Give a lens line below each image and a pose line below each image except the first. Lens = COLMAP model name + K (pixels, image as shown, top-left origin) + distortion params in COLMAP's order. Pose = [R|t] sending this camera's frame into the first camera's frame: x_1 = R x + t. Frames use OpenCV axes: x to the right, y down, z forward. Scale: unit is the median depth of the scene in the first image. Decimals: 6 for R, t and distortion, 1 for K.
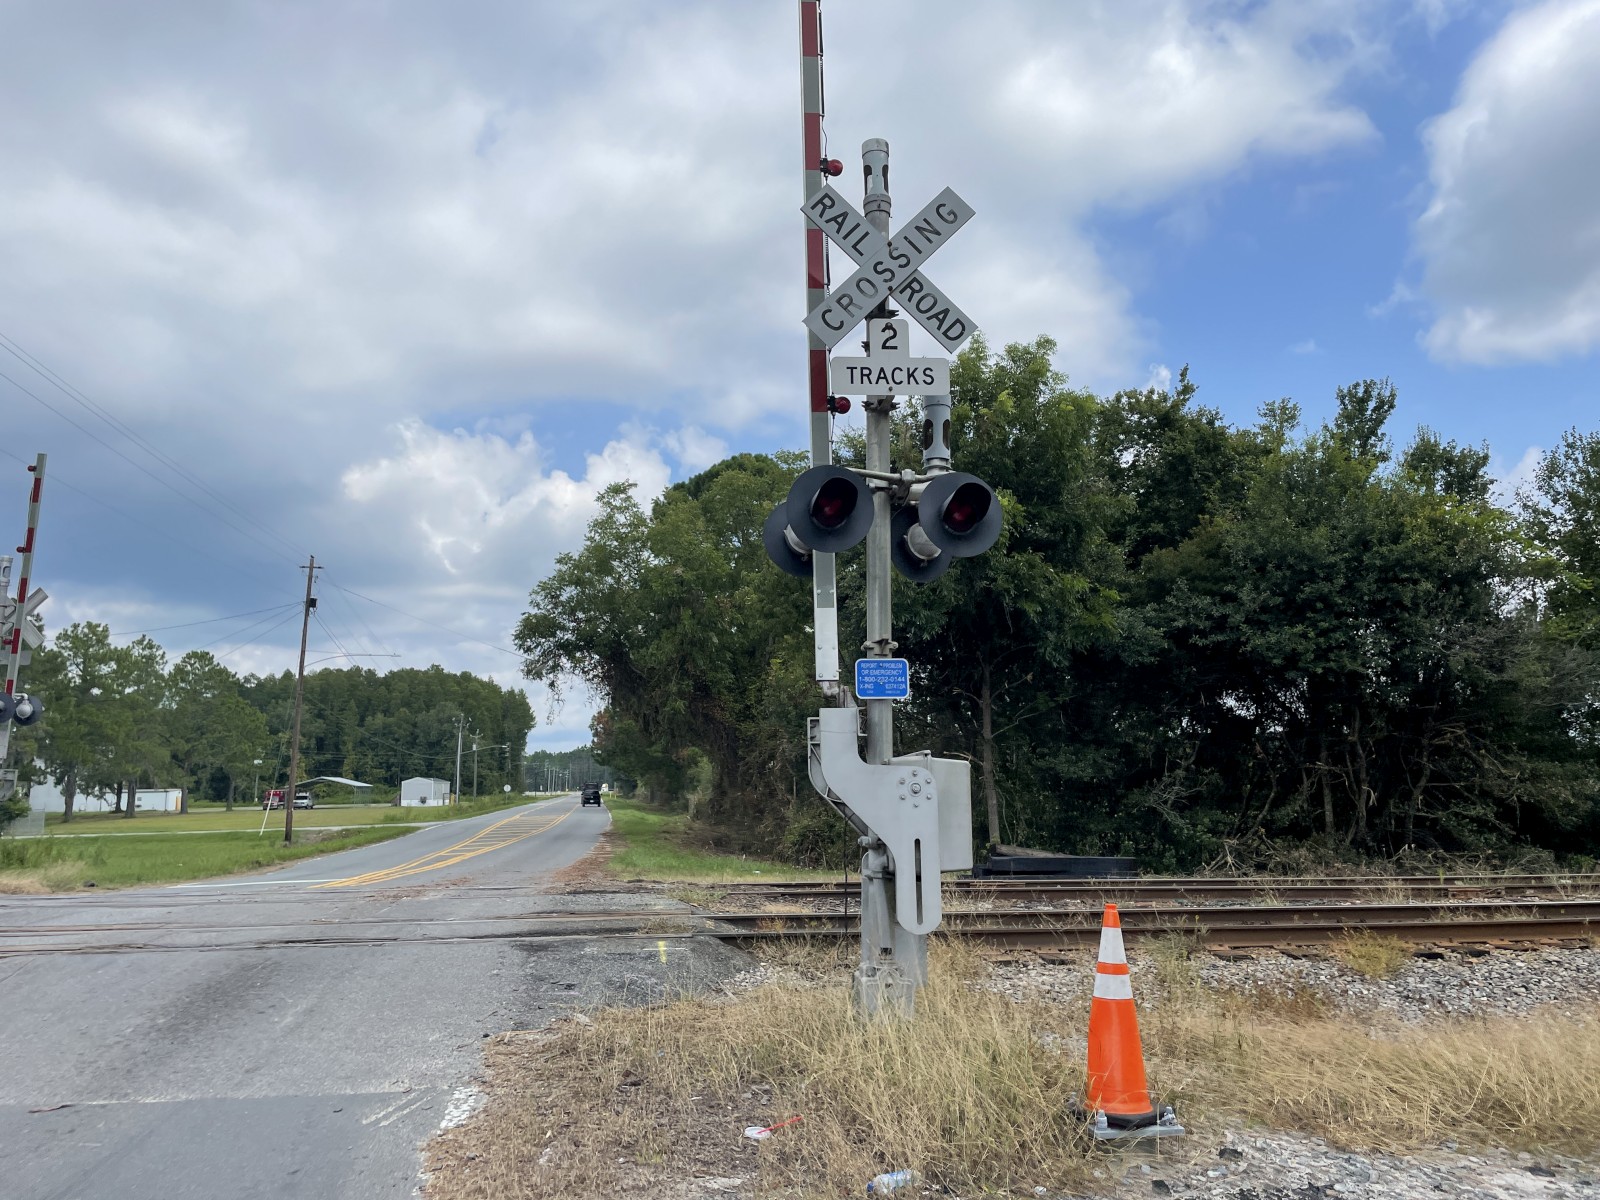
lens RADIAL K [[1218.8, 0, 791.5], [0, 1218.8, 579.0], [0, 0, 1]] dist [0.095957, -0.132345]
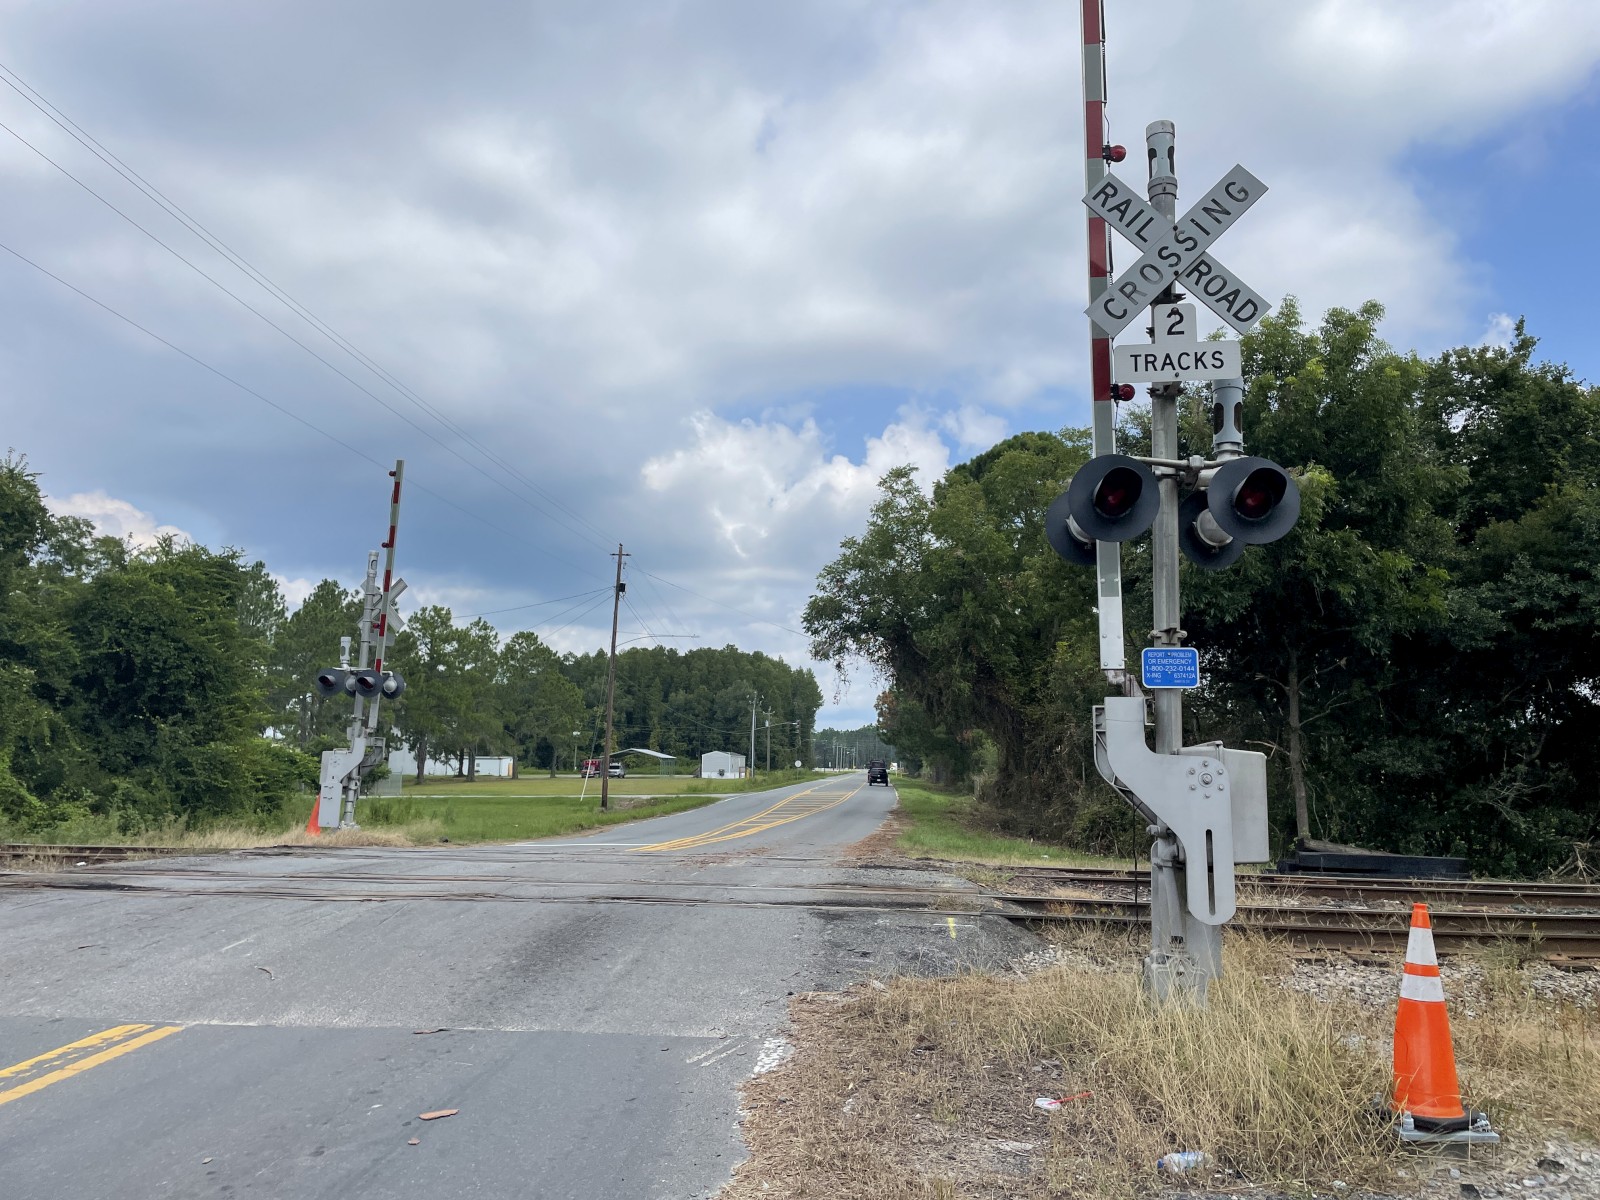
lens RADIAL K [[1218.8, 0, 791.5], [0, 1218.8, 579.0], [0, 0, 1]] dist [0.095957, -0.132345]
pose [[0.973611, -0.009840, -0.228001, 0.001866], [0.013469, 0.999806, 0.014368, -0.005620], [0.227815, -0.017060, 0.973555, -0.026531]]
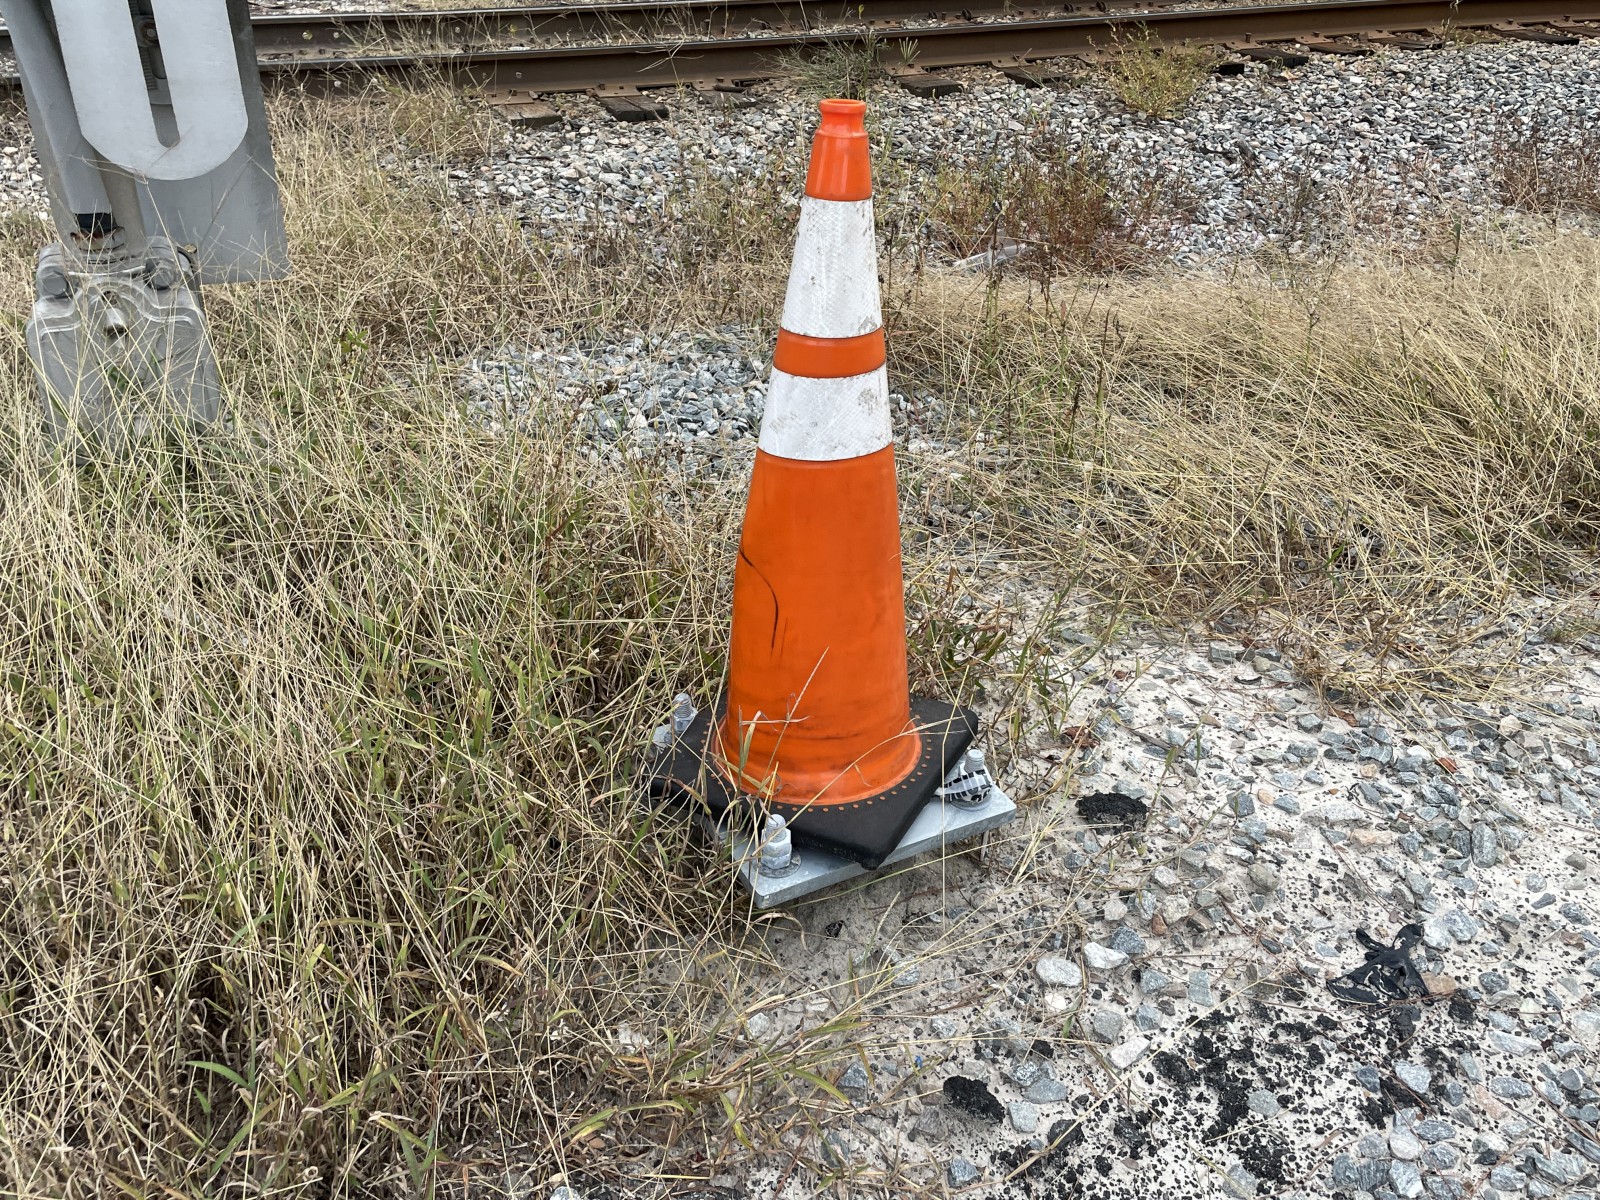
lens RADIAL K [[1366.5, 0, 800.0], [0, 1366.5, 600.0], [0, 0, 1]] dist [0.093875, -0.112970]
pose [[0.951549, -0.140013, 0.273771, 0.080087], [-0.065647, 0.777297, 0.625699, 0.083310], [-0.300407, -0.613356, 0.730445, 0.364571]]
